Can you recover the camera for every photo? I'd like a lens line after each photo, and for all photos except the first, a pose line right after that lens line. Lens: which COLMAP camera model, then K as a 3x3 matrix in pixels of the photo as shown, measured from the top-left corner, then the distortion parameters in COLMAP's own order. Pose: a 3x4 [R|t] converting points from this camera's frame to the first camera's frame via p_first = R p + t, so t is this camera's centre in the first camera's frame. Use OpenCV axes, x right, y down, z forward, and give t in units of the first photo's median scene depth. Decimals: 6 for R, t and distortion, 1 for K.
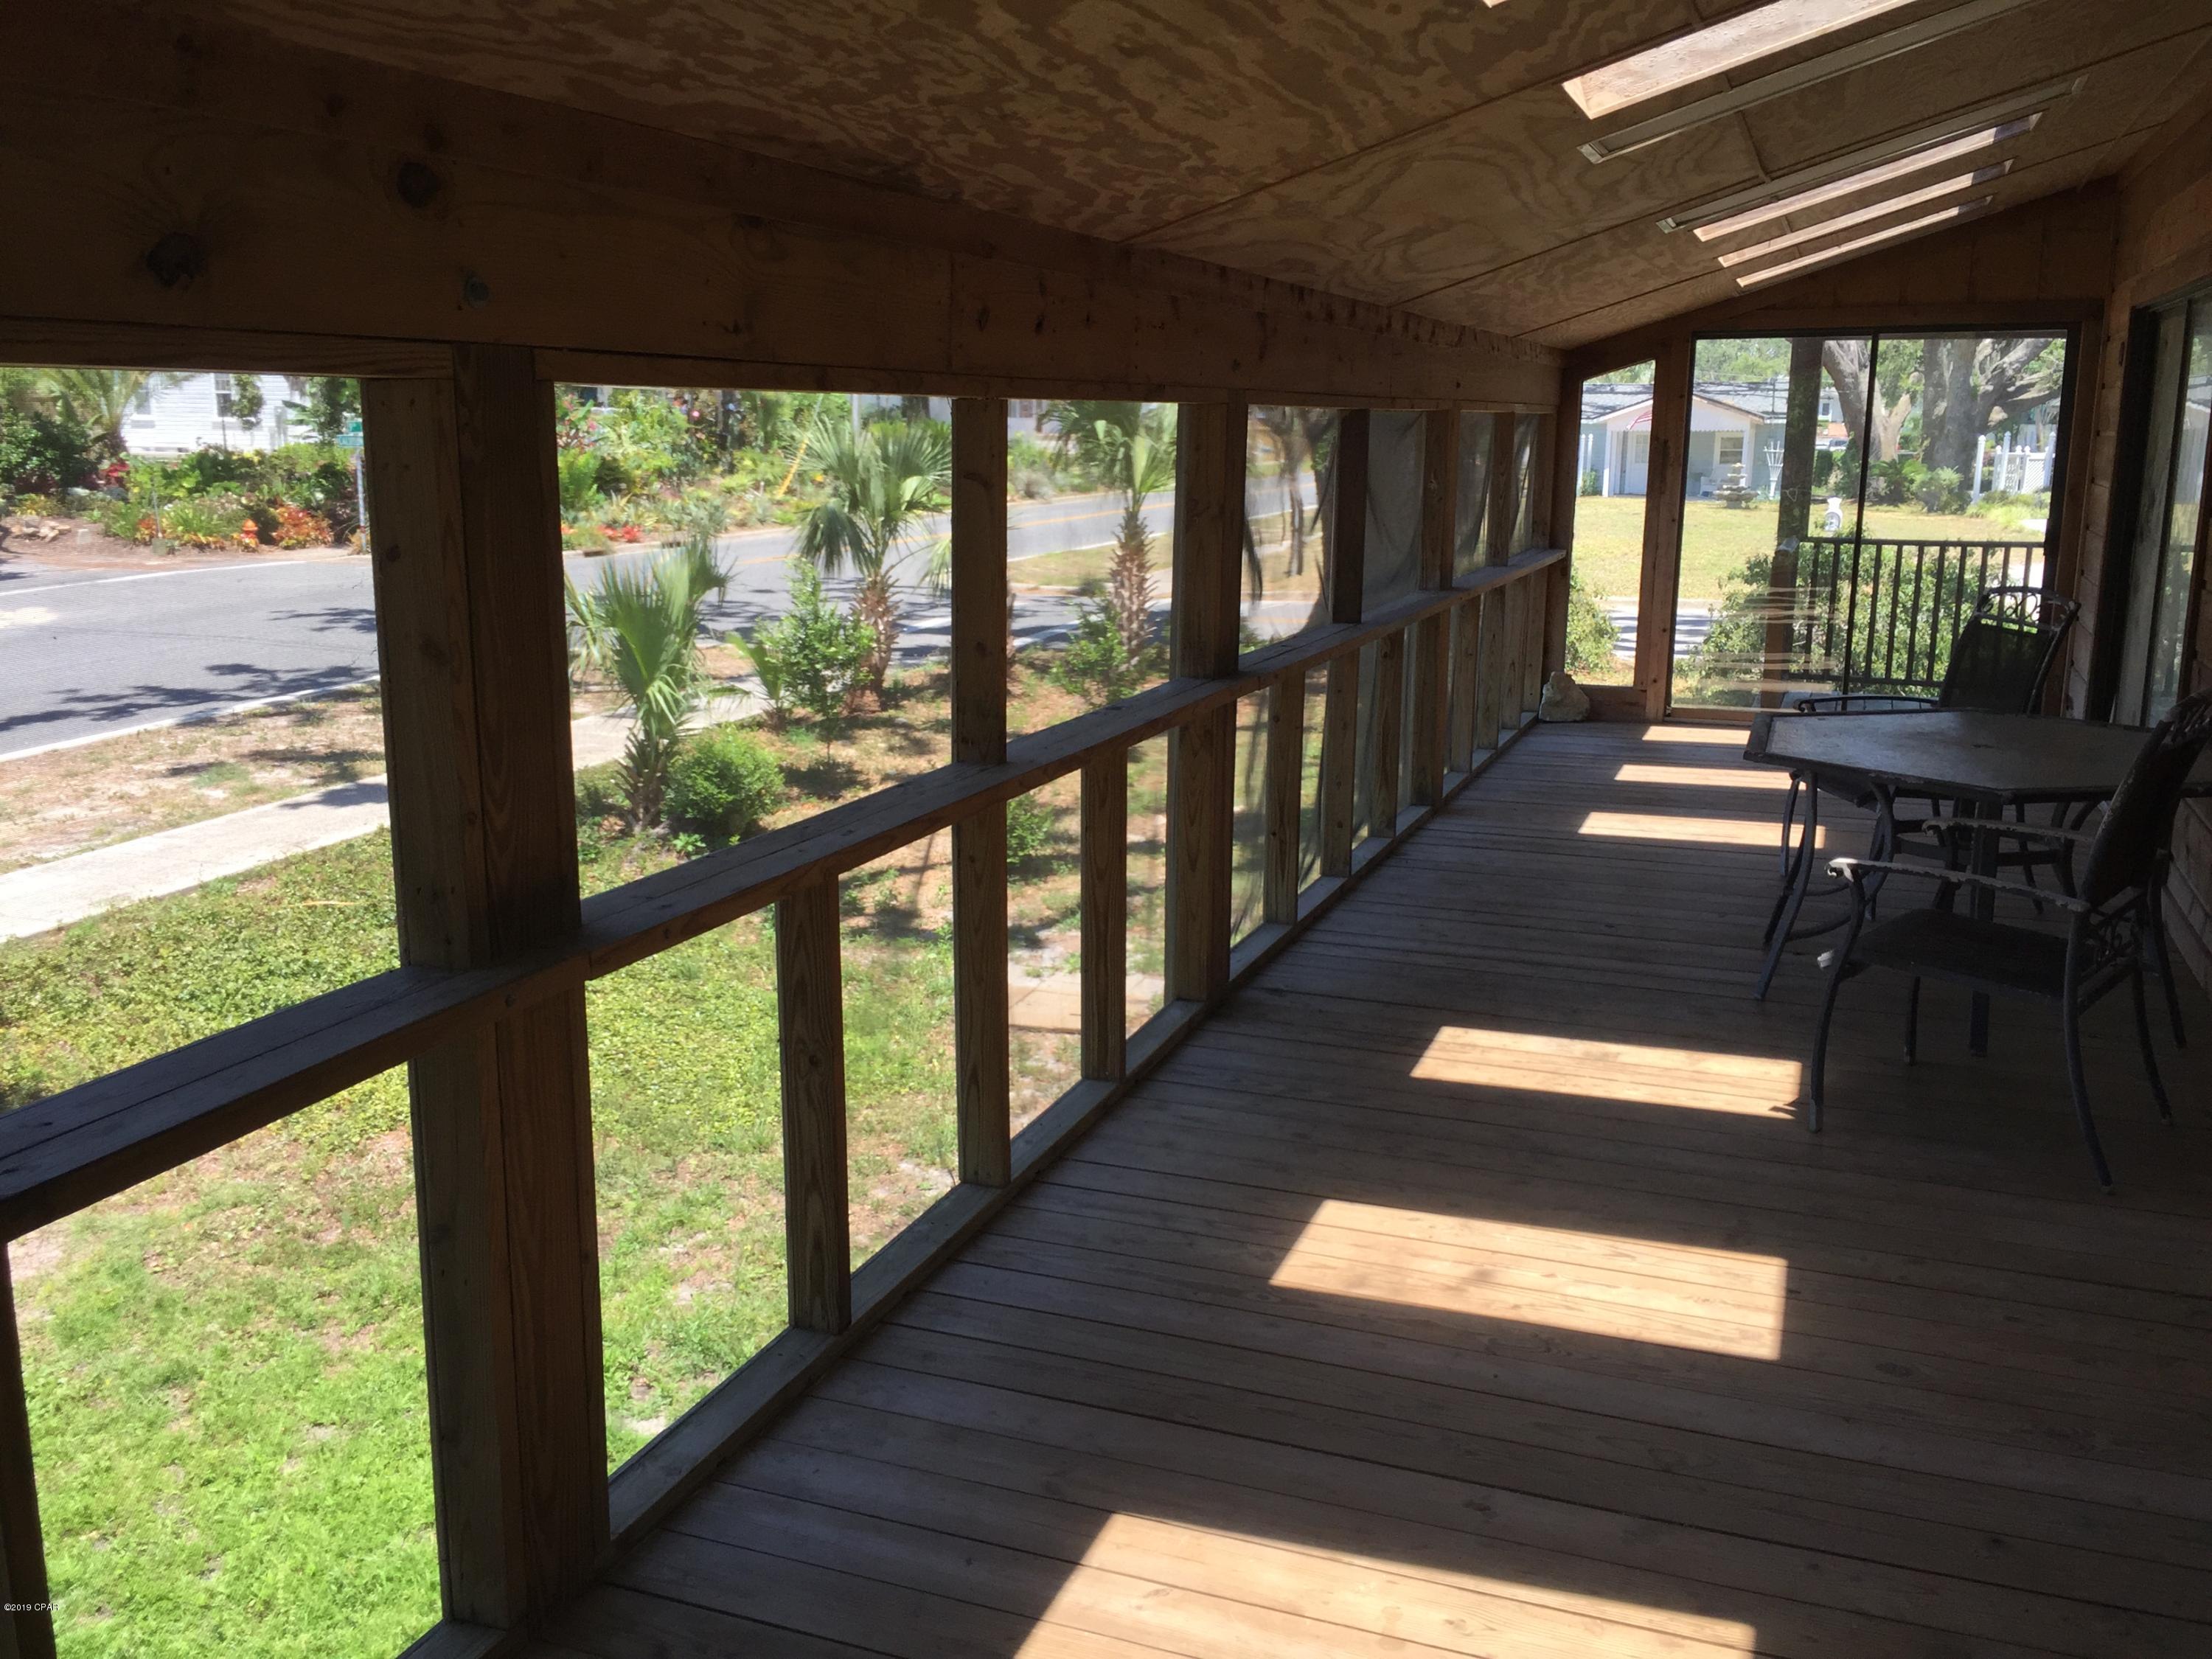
lens RADIAL K [[1796.1, 0, 1106.8], [0, 1796.1, 828.1], [0, 0, 1]] dist [0.091154, -0.061194]
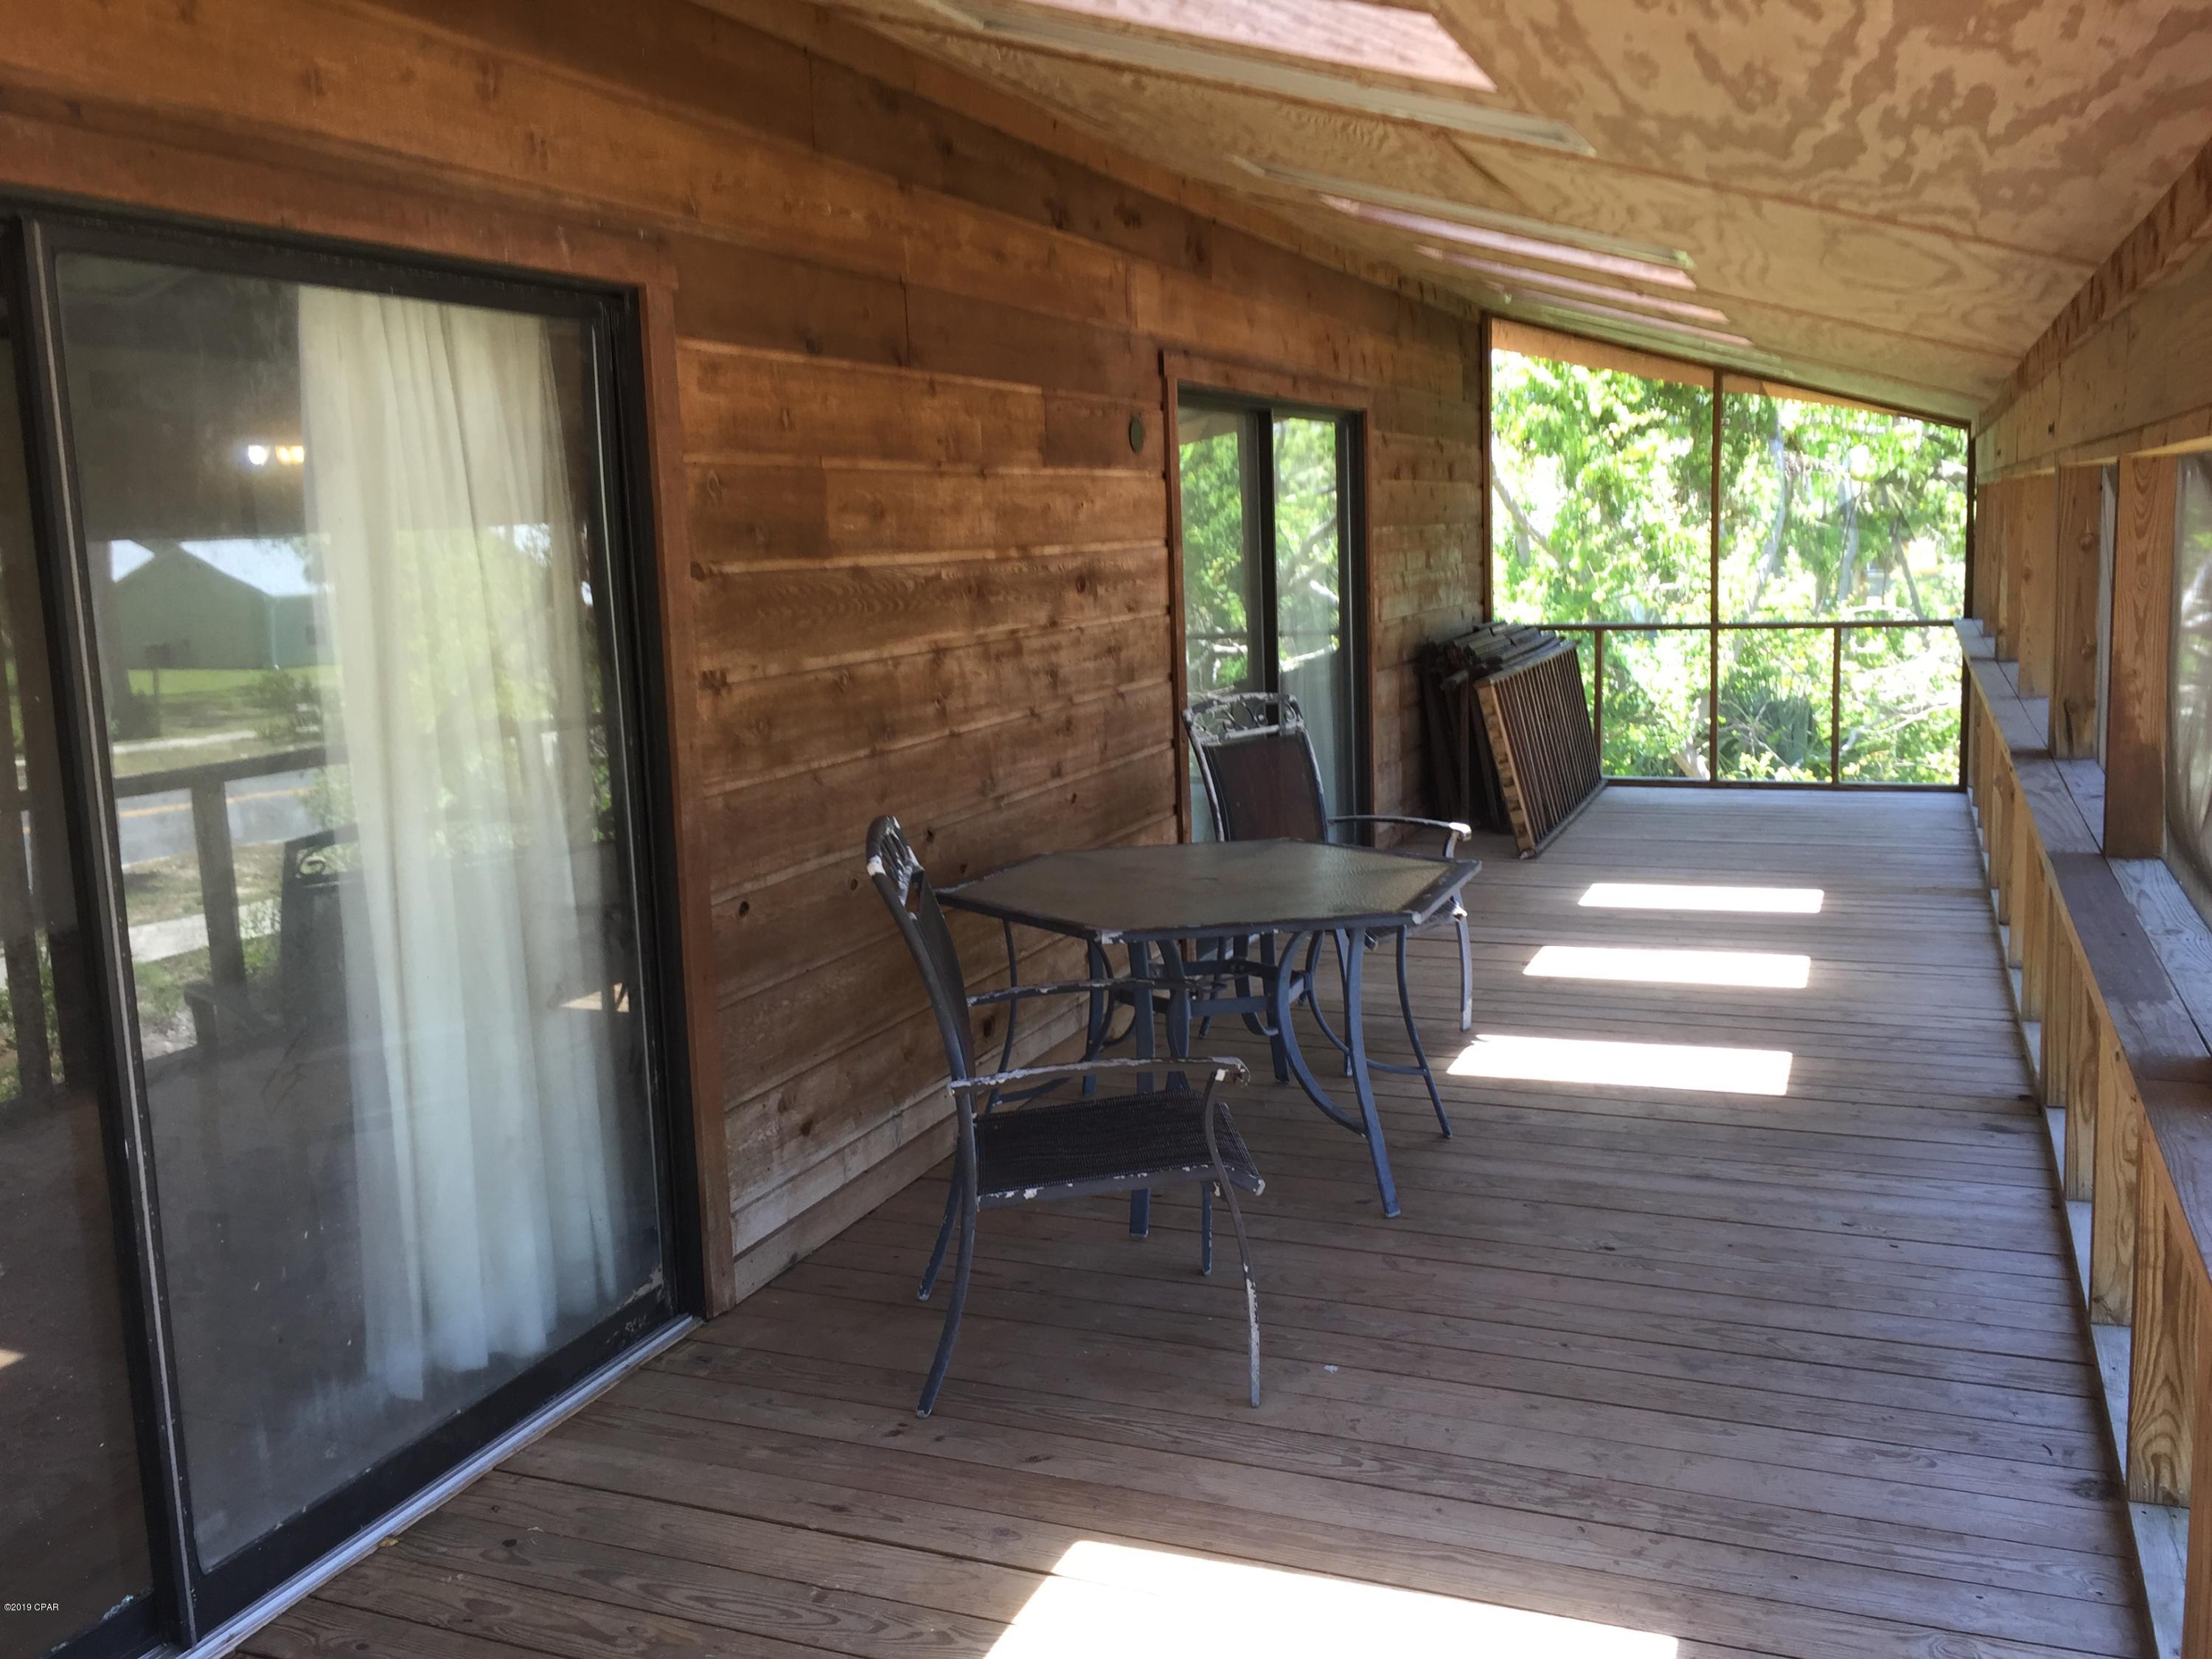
lens RADIAL K [[1896.5, 0, 1093.5], [0, 1896.5, 813.4], [0, 0, 1]] dist [0.083341, -0.104808]
pose [[-0.999116, 0.030025, 0.029422, 0.352375], [0.038626, 0.931894, 0.360669, -0.286139], [-0.016589, 0.361487, -0.932230, 1.282225]]
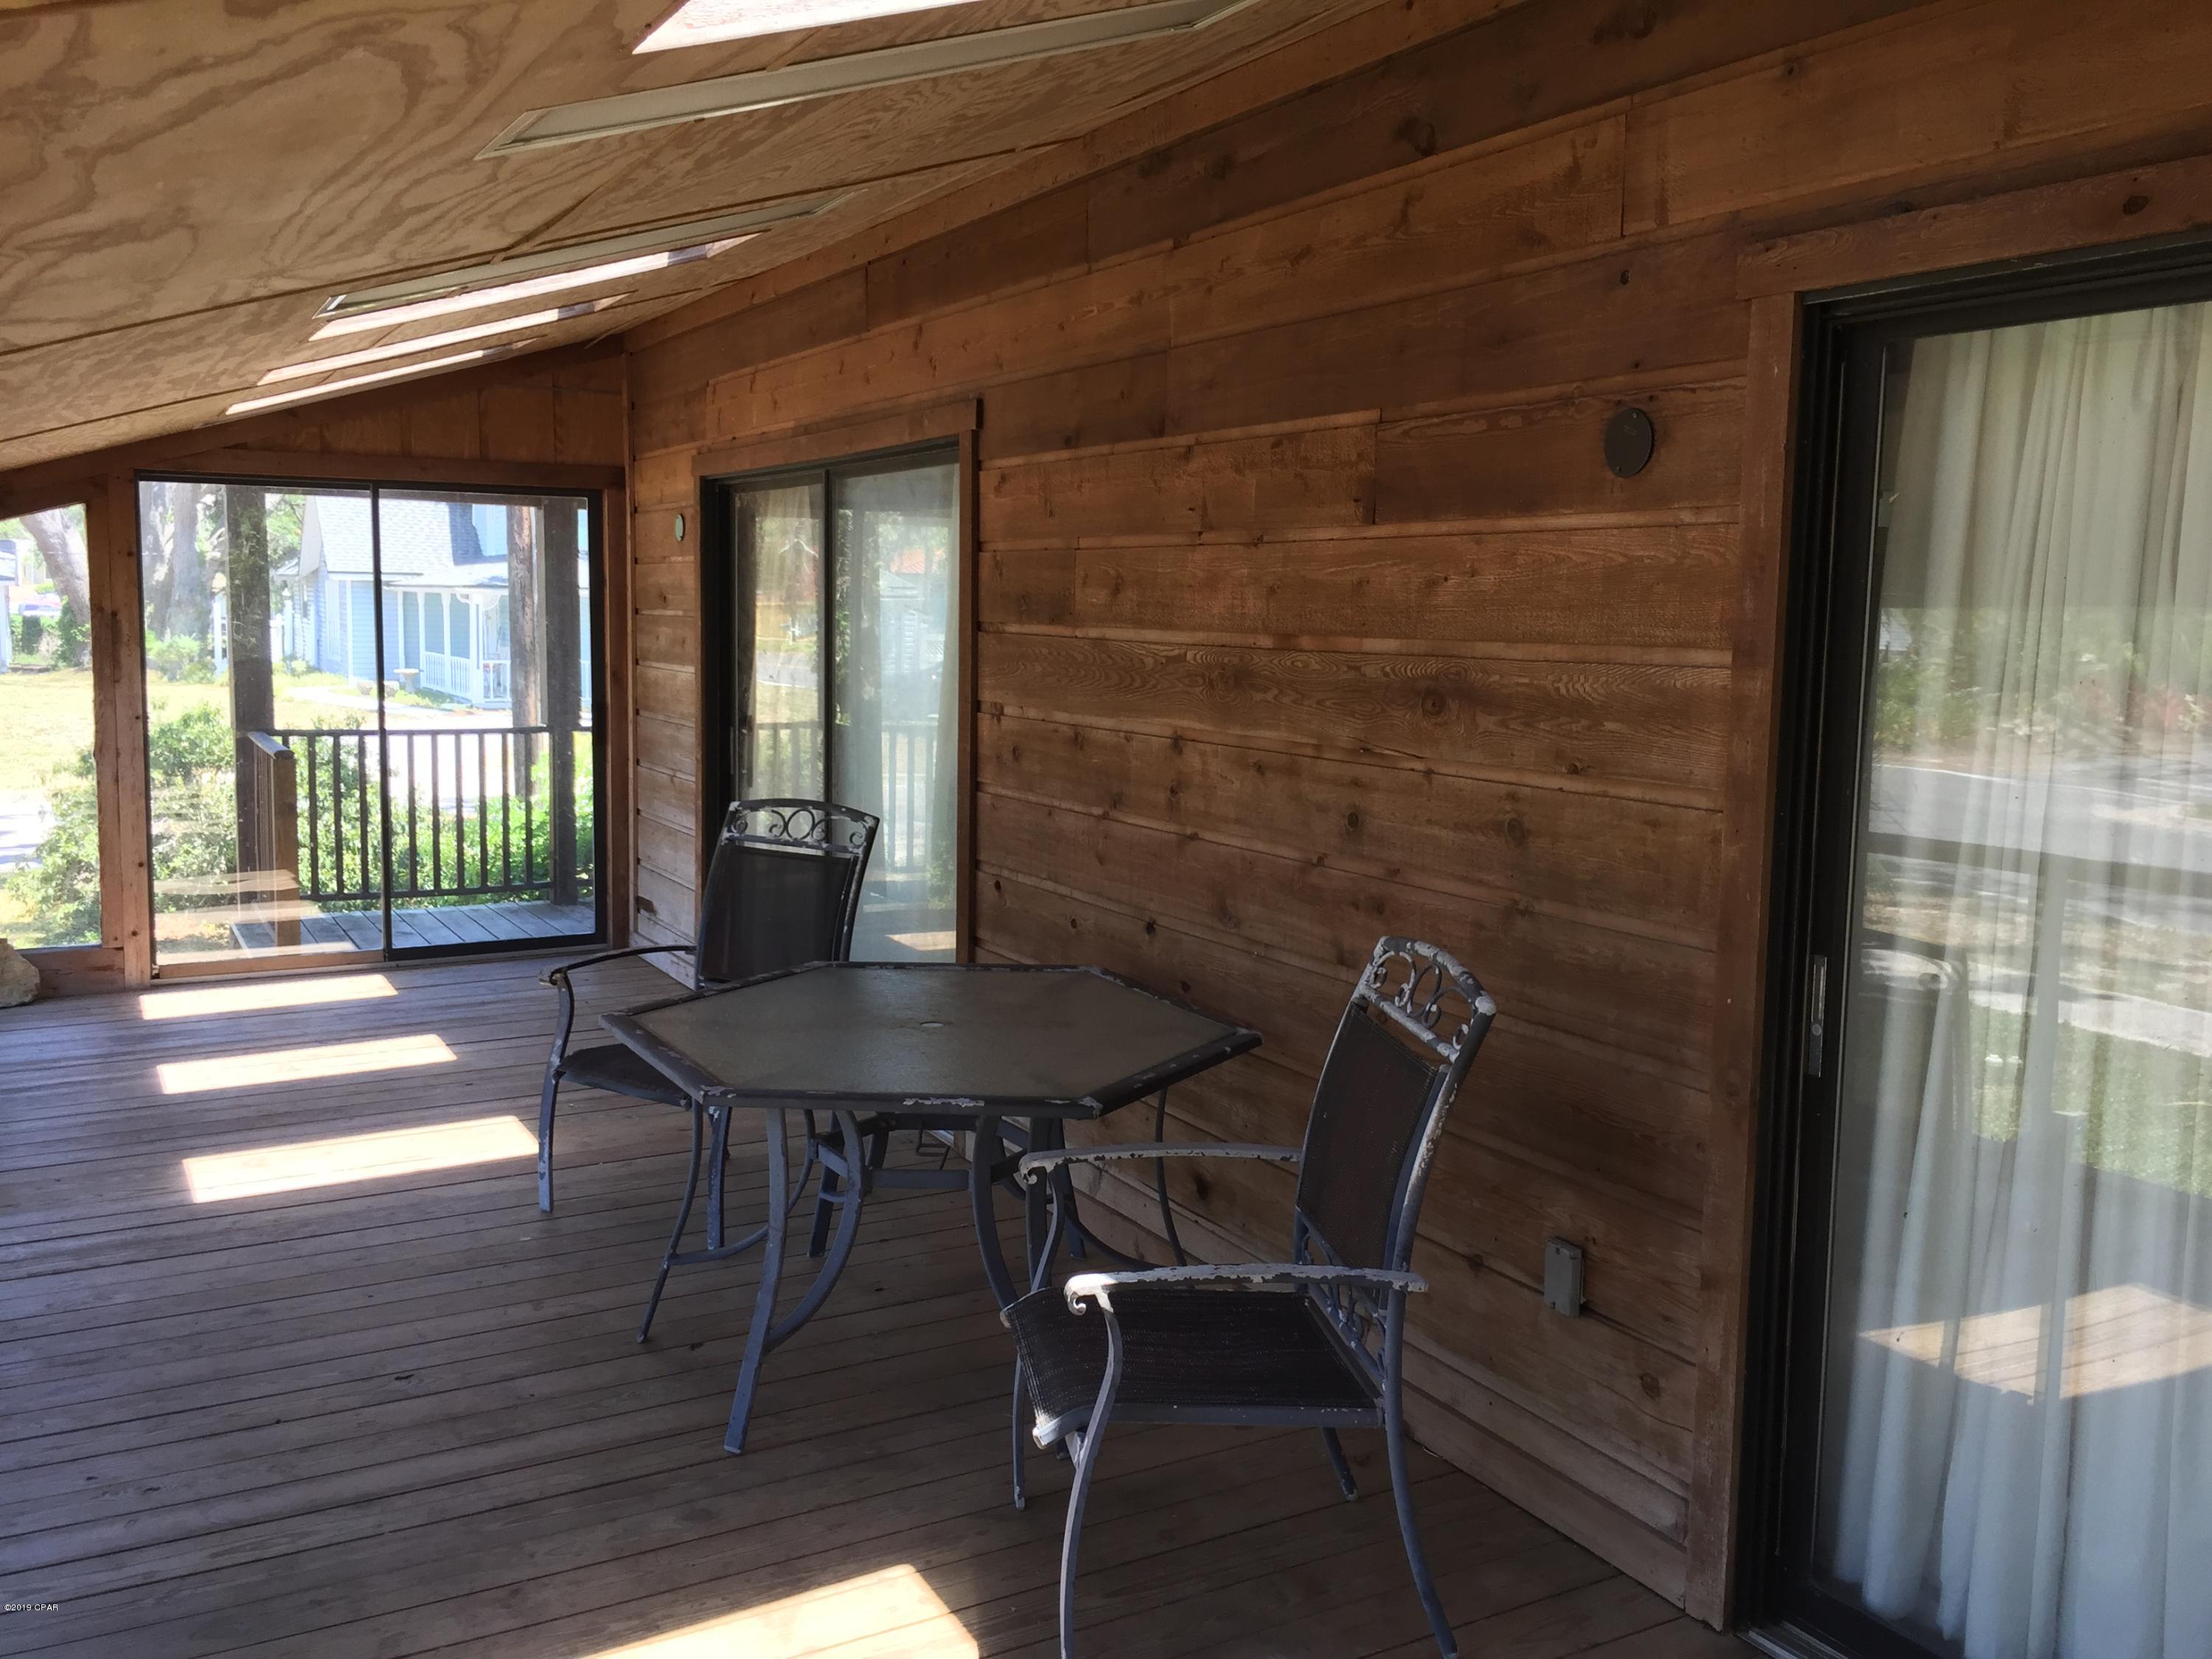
lens RADIAL K [[1896.5, 0, 1093.5], [0, 1896.5, 813.4], [0, 0, 1]] dist [0.083341, -0.104808]
pose [[0.643477, -0.074637, 0.761818, -0.050347], [0.151552, 0.987956, -0.031218, -0.066362], [-0.750313, 0.135543, 0.647038, 0.289391]]
